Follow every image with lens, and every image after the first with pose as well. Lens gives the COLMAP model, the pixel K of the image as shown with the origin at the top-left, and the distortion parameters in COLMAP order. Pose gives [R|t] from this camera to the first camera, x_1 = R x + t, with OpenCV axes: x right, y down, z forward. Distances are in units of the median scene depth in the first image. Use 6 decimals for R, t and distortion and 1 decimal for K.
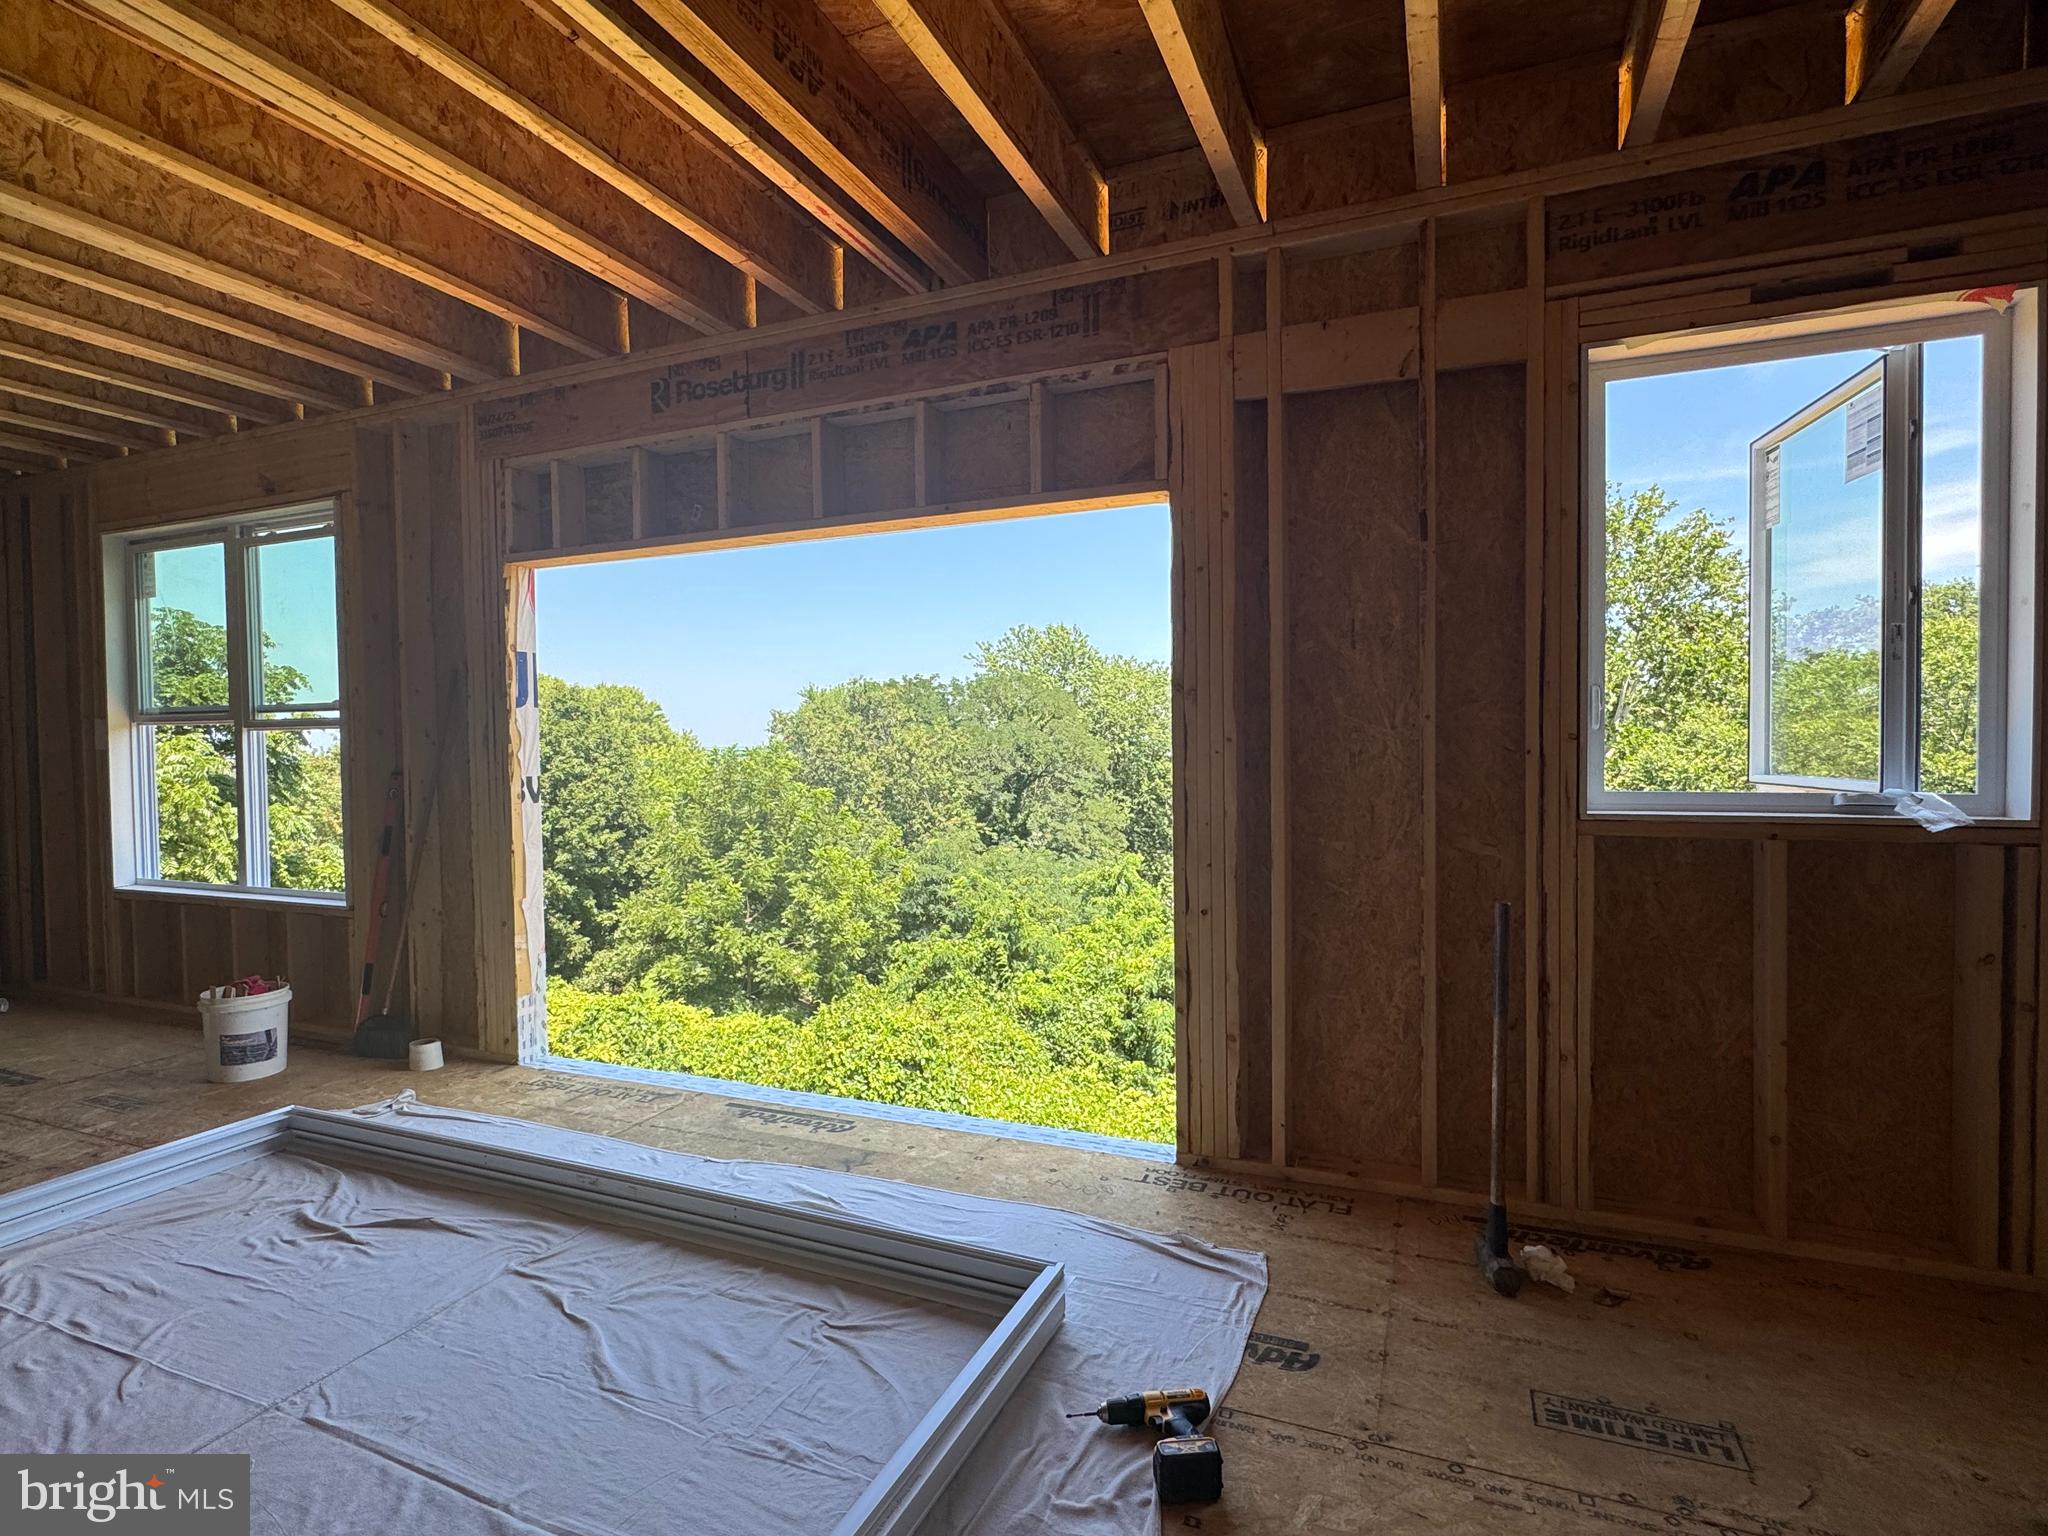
lens RADIAL K [[1024.6, 0, 1025.1], [0, 1024.6, 775.2], [0, 0, 1]] dist [-0.001609, 0.000931]
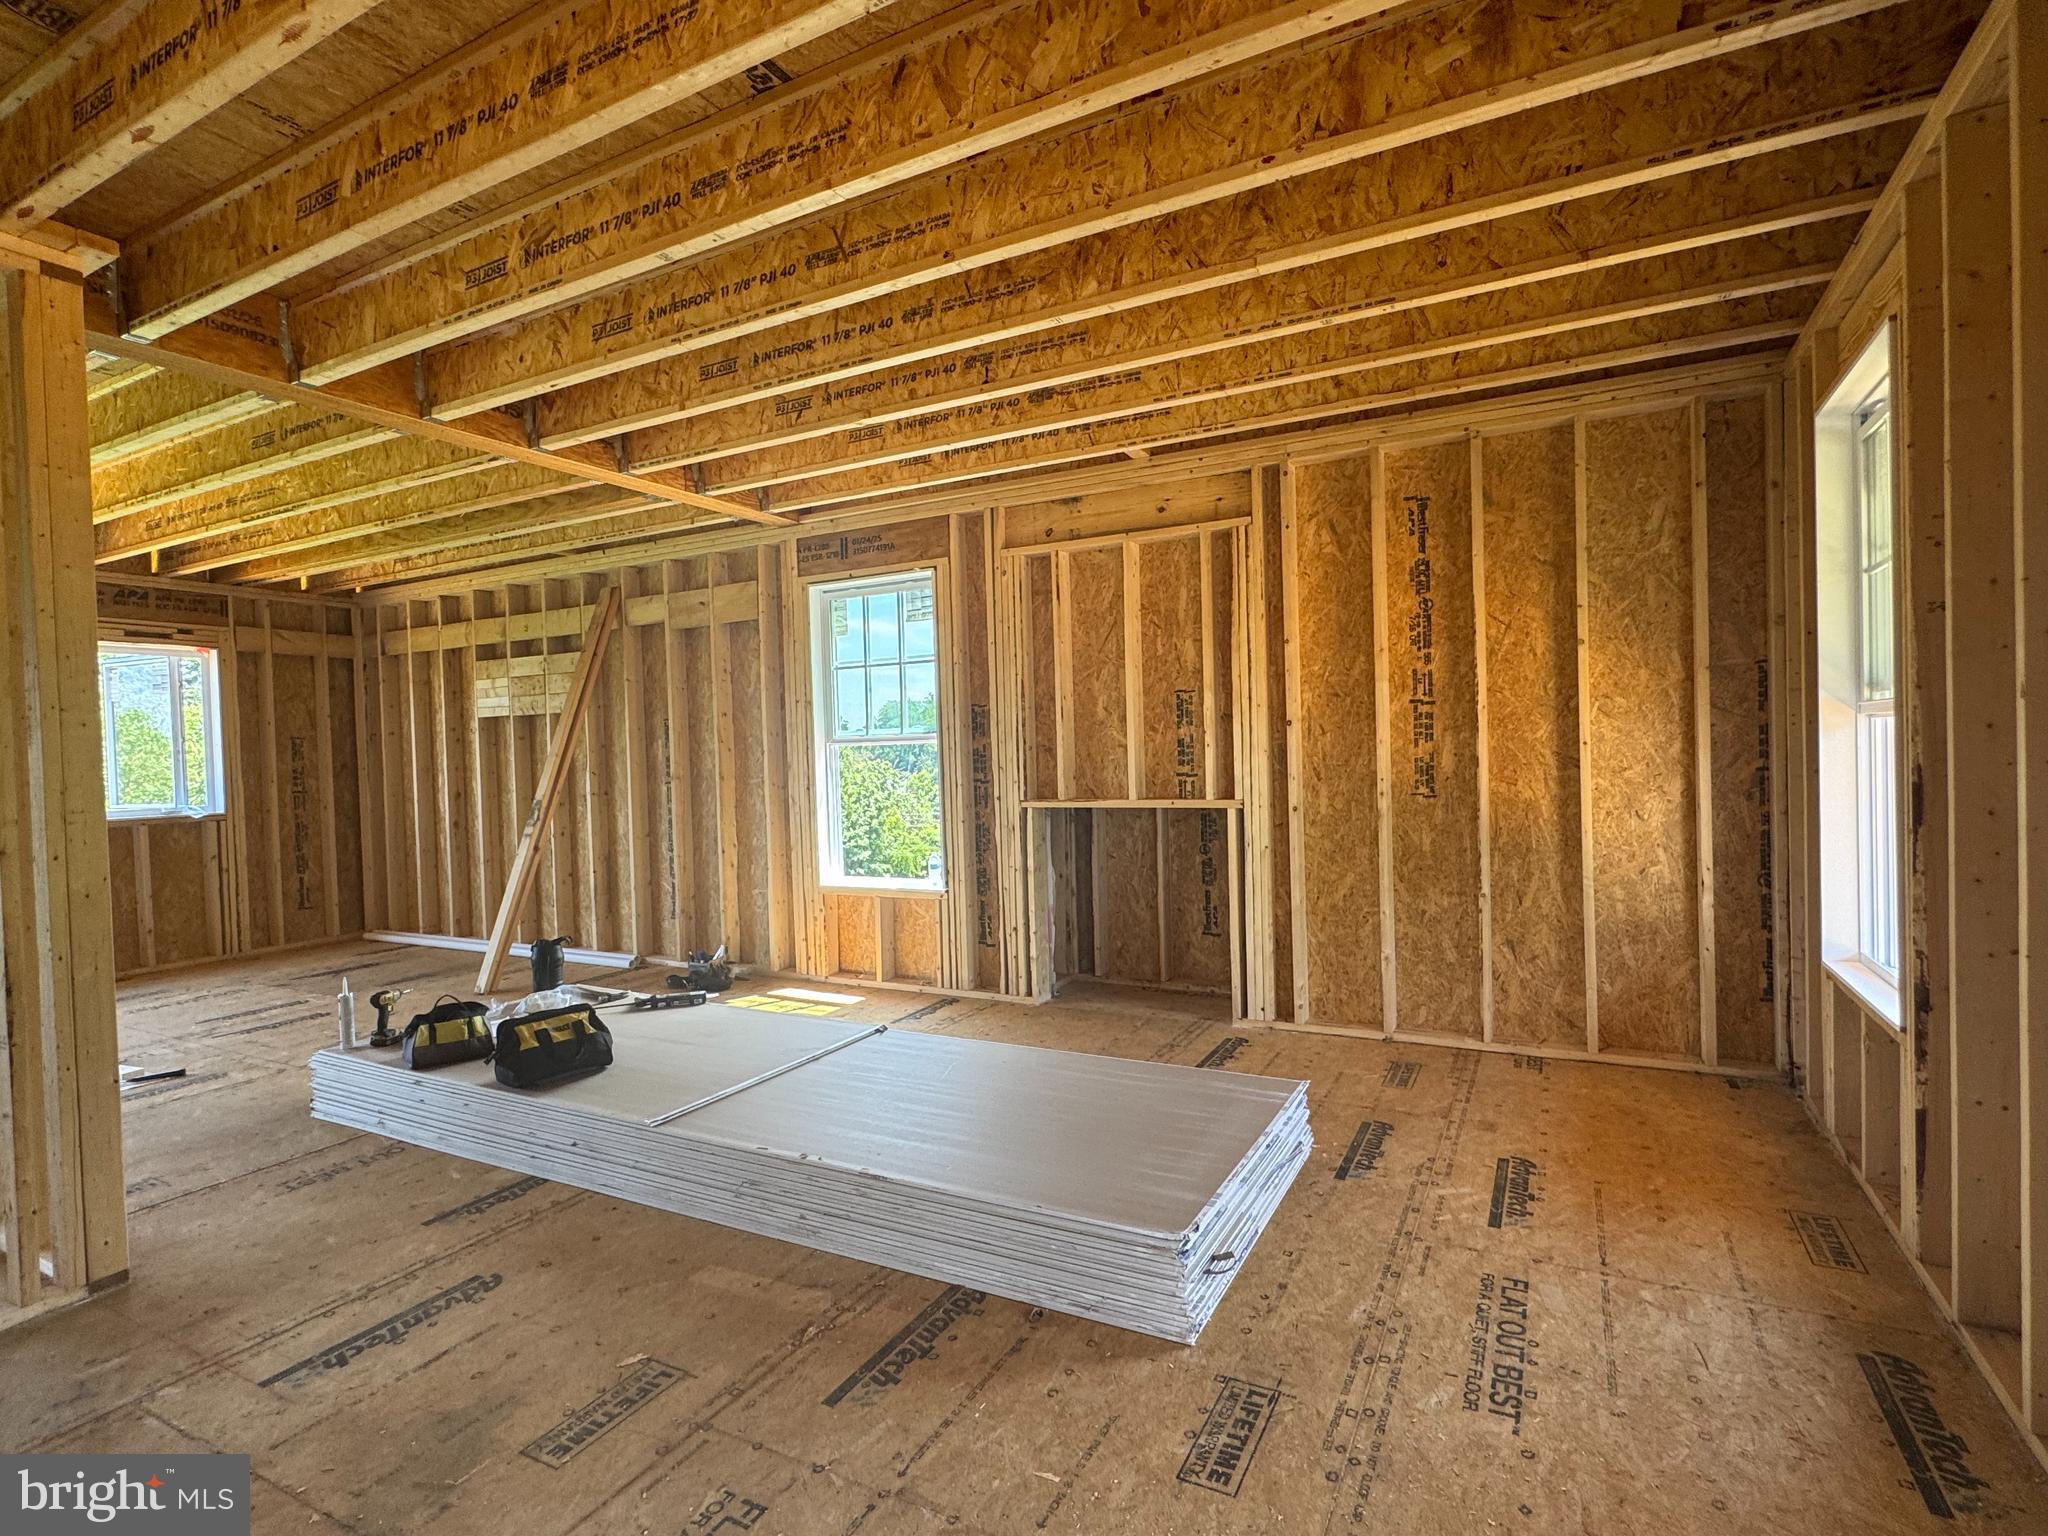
lens RADIAL K [[1021.8, 0, 1021.1], [0, 1021.8, 765.5], [0, 0, 1]] dist [-0.002966, 0.001034]
pose [[0.093122, -0.005778, 0.995638, -0.116981], [0.061835, 0.998086, 0.000009, 0.002978], [-0.993733, 0.061565, 0.093301, -0.106477]]
